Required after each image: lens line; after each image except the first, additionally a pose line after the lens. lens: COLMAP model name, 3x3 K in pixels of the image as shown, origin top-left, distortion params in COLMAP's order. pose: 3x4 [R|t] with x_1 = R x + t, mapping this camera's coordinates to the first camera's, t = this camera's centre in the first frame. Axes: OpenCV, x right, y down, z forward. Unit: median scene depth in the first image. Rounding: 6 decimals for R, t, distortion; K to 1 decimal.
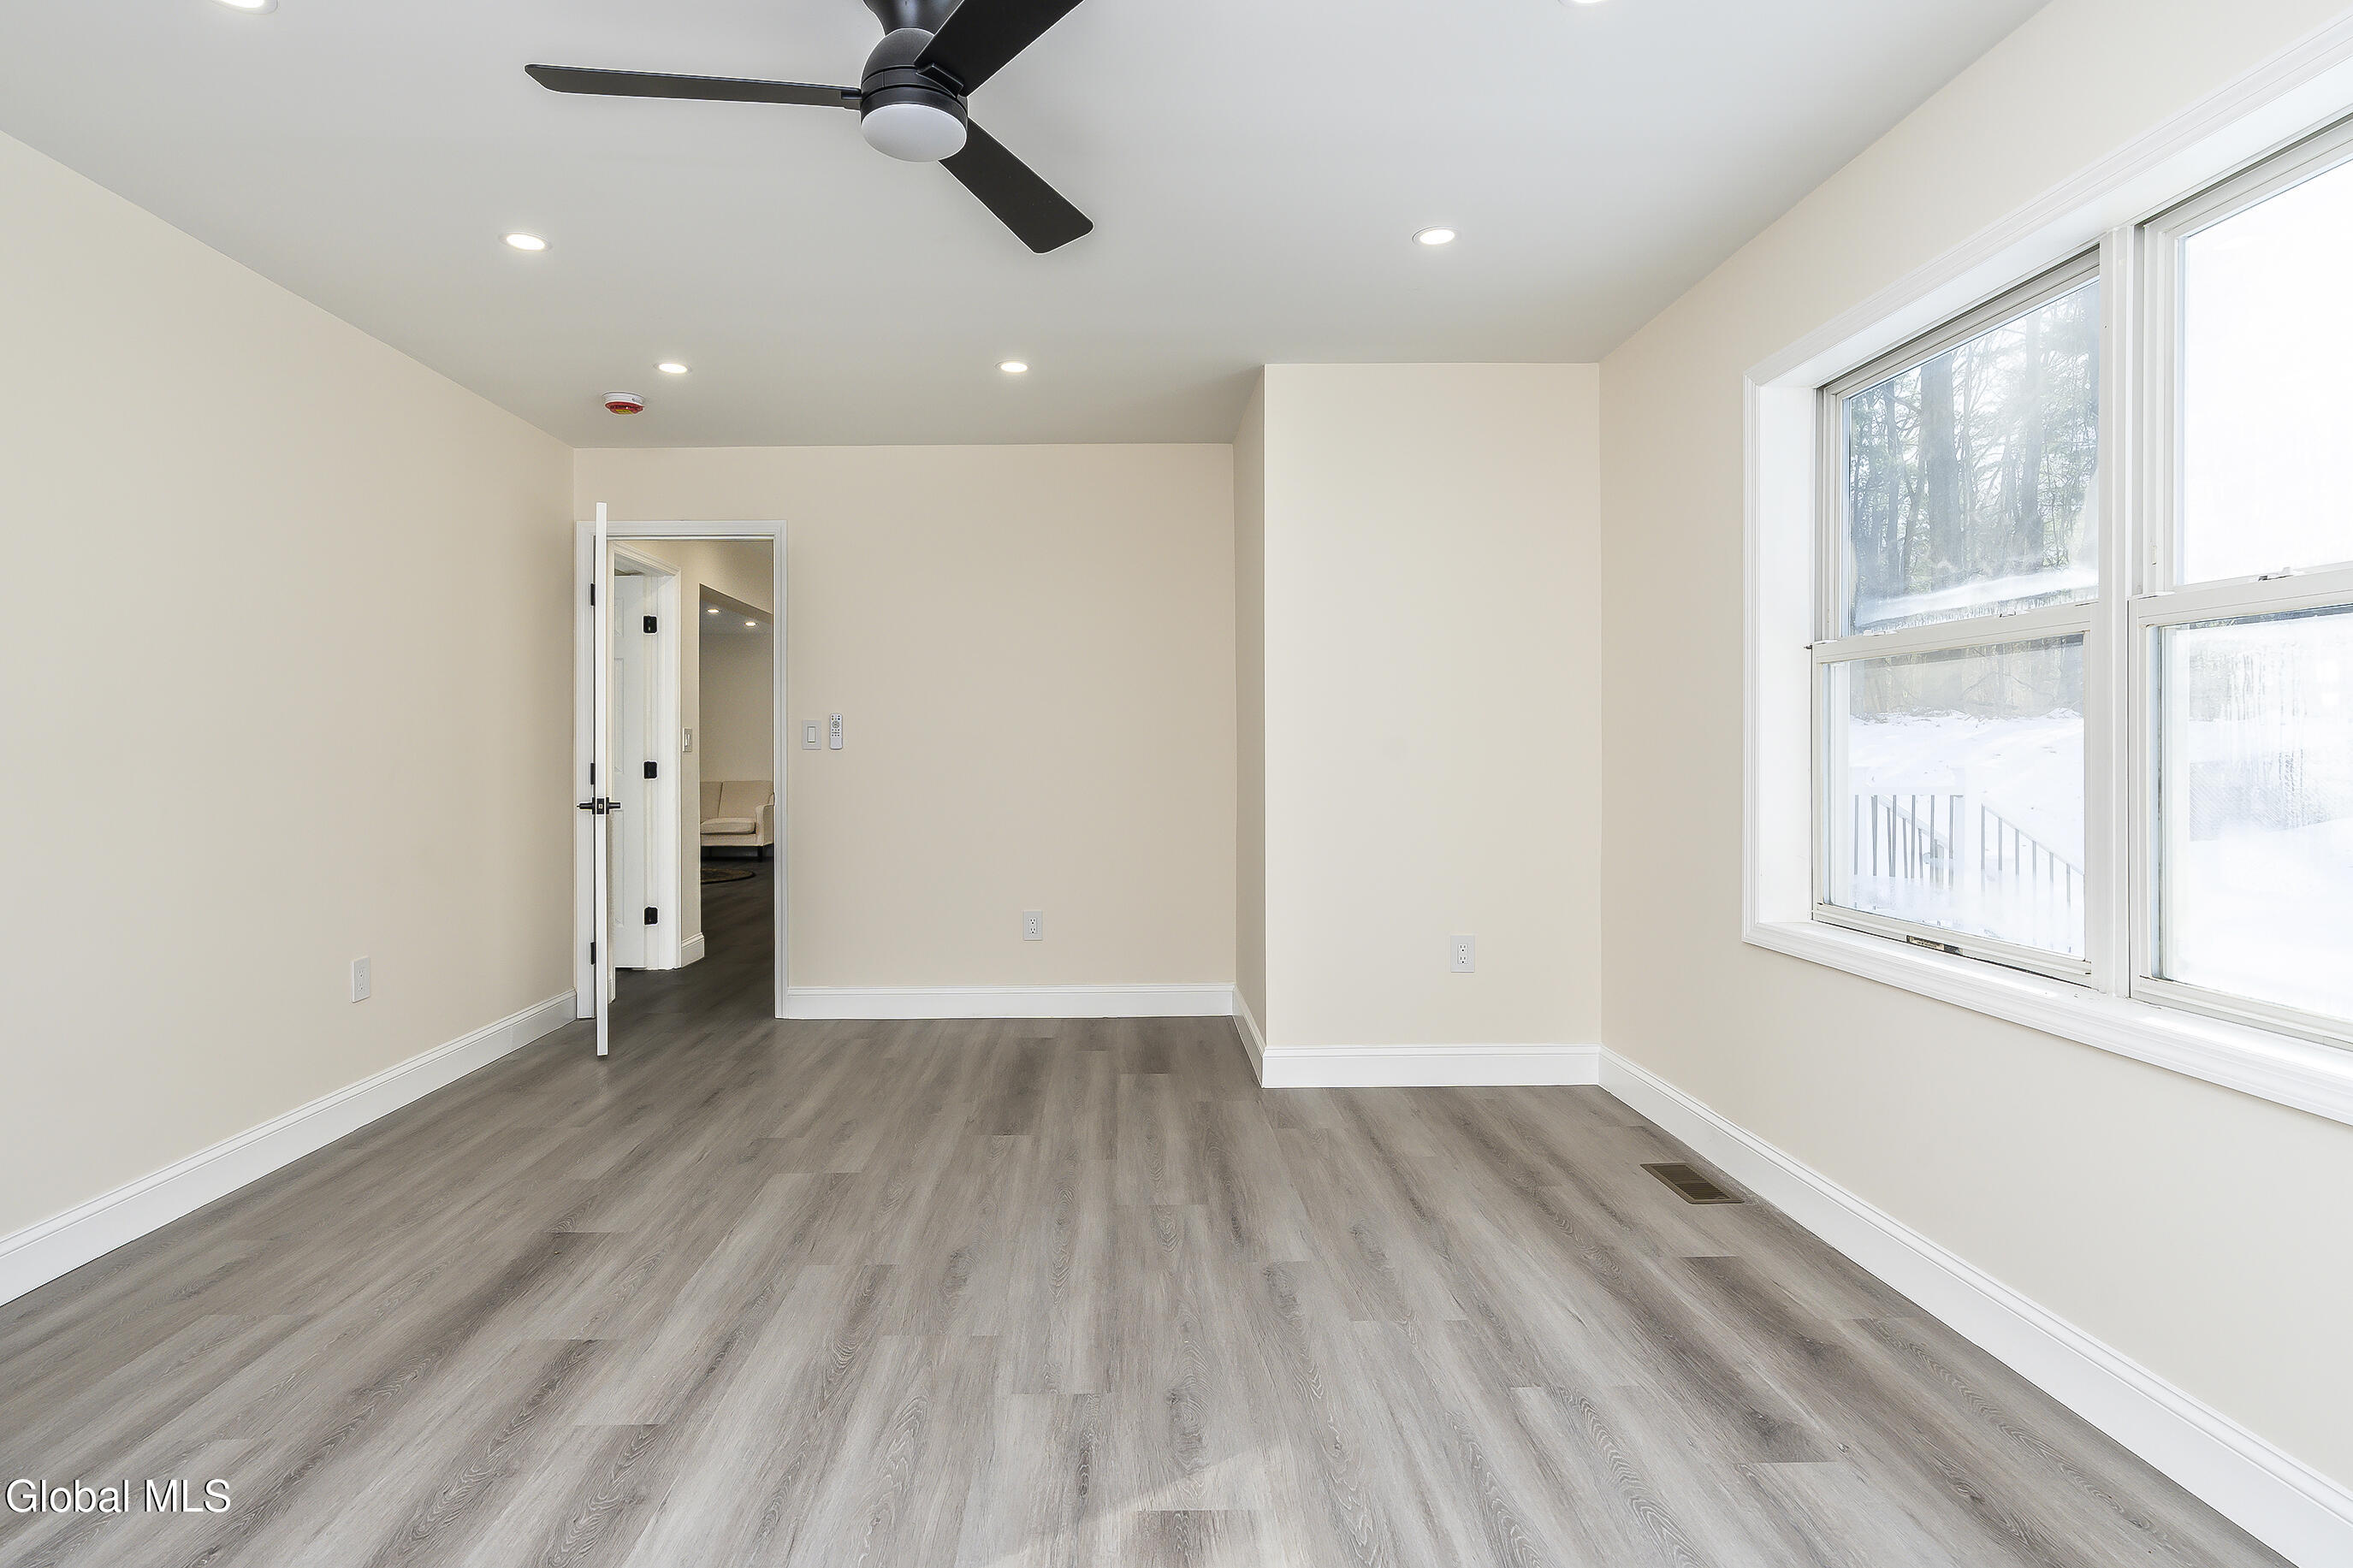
lens RADIAL K [[1233.5, 0, 1173.7], [0, 1233.5, 764.7], [0, 0, 1]] dist [-0.001349, -0.000163]
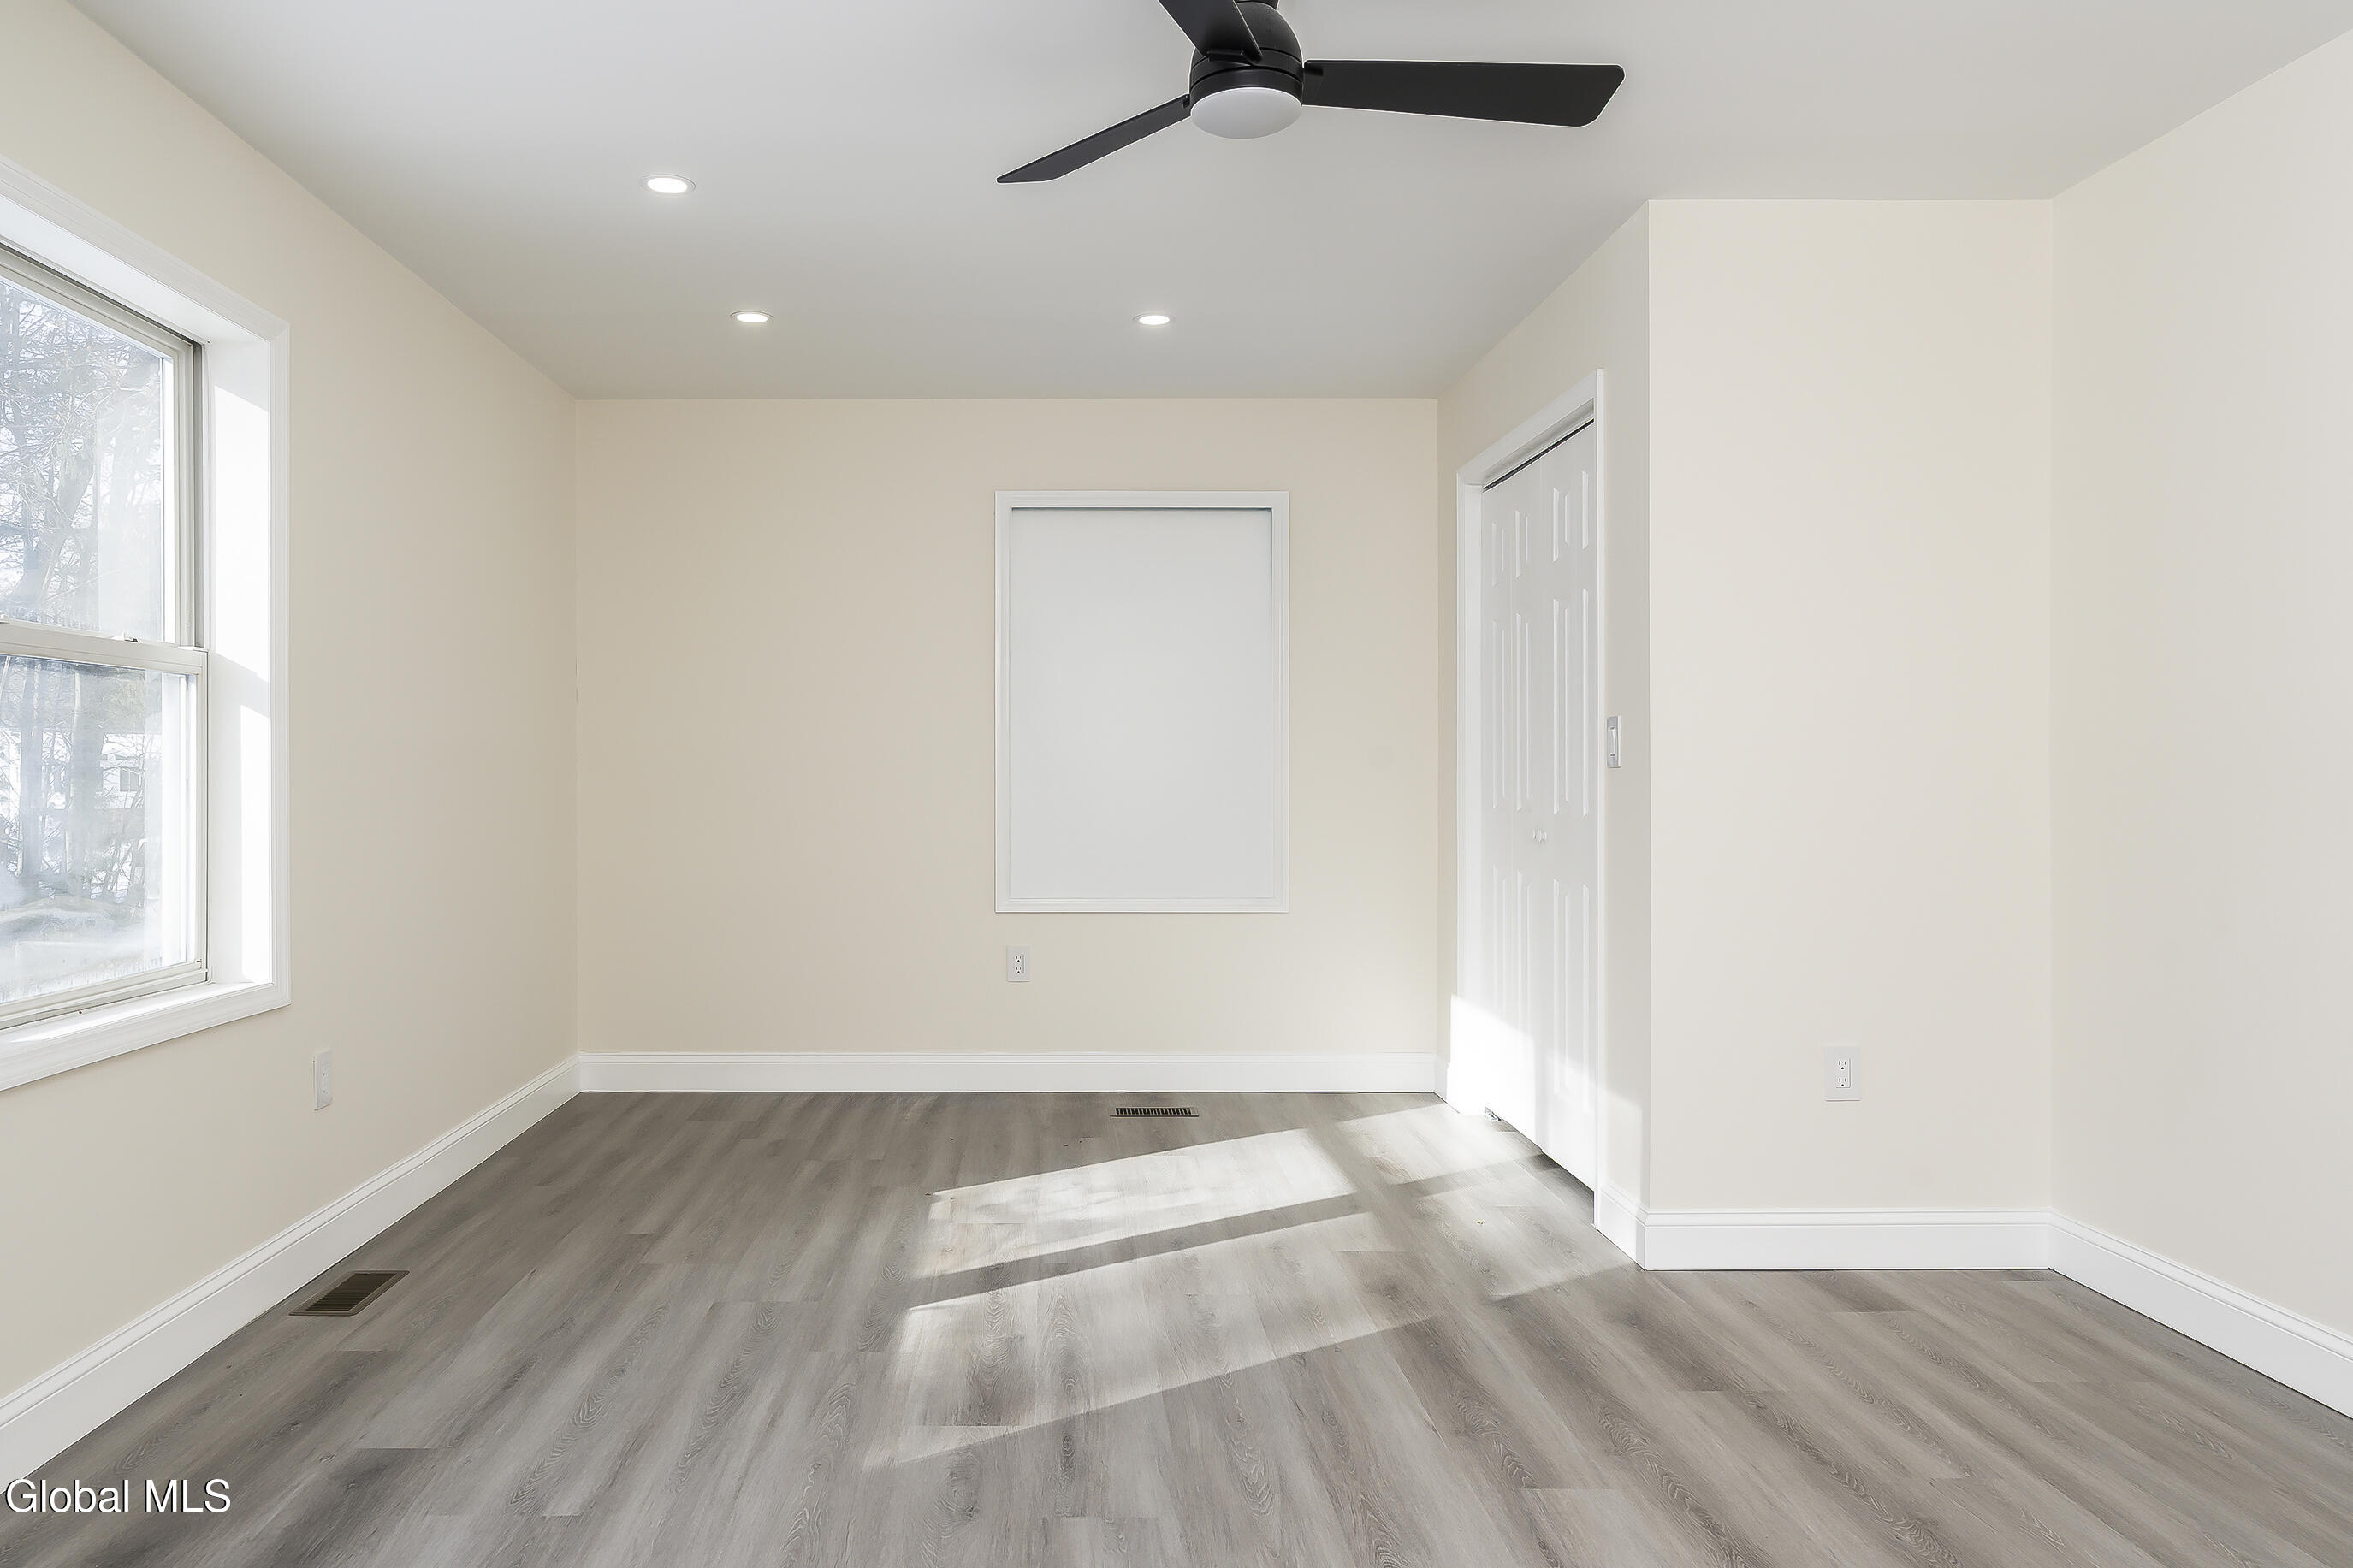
lens RADIAL K [[1564.6, 0, 1174.7], [0, 1564.6, 775.7], [0, 0, 1]] dist [0.000123, 0.000126]
pose [[-0.999426, 0.006625, -0.033217, -0.119721], [0.006091, 0.999851, 0.016155, -0.029679], [0.033319, 0.015943, -0.999318, 2.262598]]
